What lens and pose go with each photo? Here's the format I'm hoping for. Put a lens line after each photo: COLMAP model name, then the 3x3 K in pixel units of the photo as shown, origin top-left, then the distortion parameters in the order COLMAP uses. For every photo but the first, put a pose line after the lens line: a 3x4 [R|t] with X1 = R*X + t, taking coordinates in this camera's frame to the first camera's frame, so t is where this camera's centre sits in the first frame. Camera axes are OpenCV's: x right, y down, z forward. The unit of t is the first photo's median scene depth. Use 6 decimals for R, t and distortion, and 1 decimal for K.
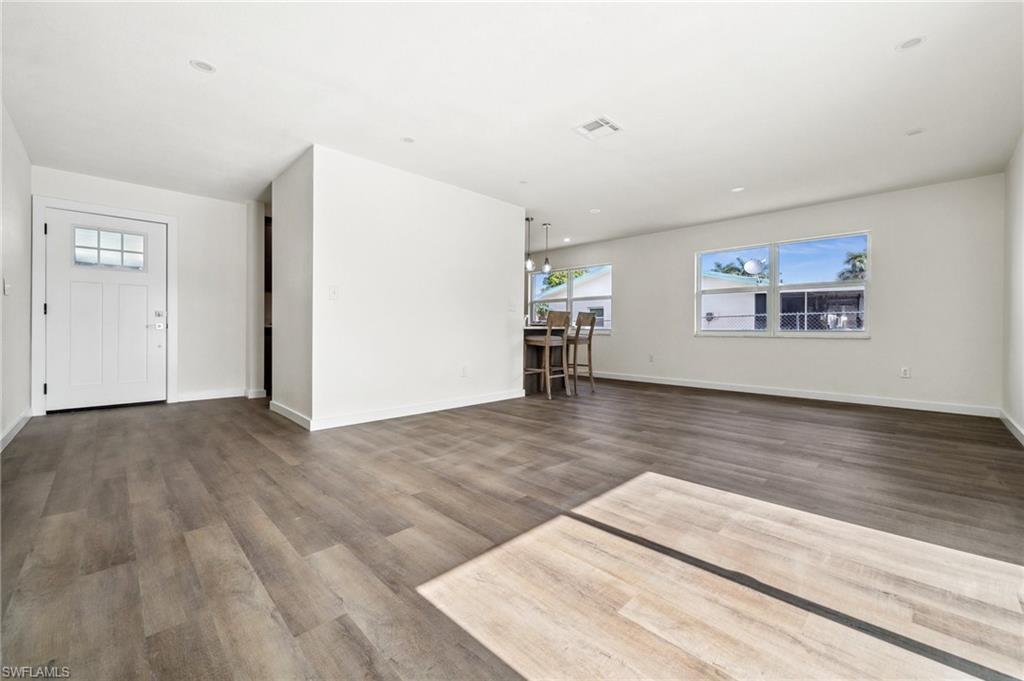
lens RADIAL K [[408.8, 0, 512.0], [0, 408.8, 340.5], [0, 0, 1]] dist [0.000521, 0.000015]
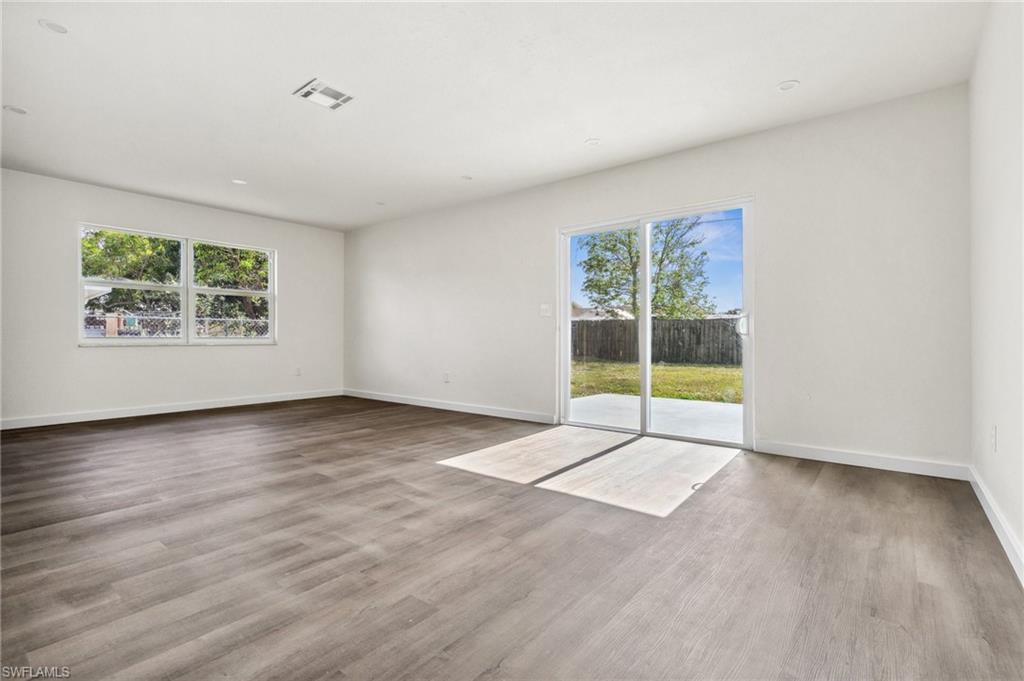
lens RADIAL K [[480.3, 0, 512.0], [0, 480.3, 340.5], [0, 0, 1]] dist [0.001196, 0.000020]
pose [[-0.114457, -0.009327, 0.993384, -0.970502], [0.024177, 0.999634, 0.012172, -0.026954], [-0.993134, 0.025410, -0.114190, 0.890384]]
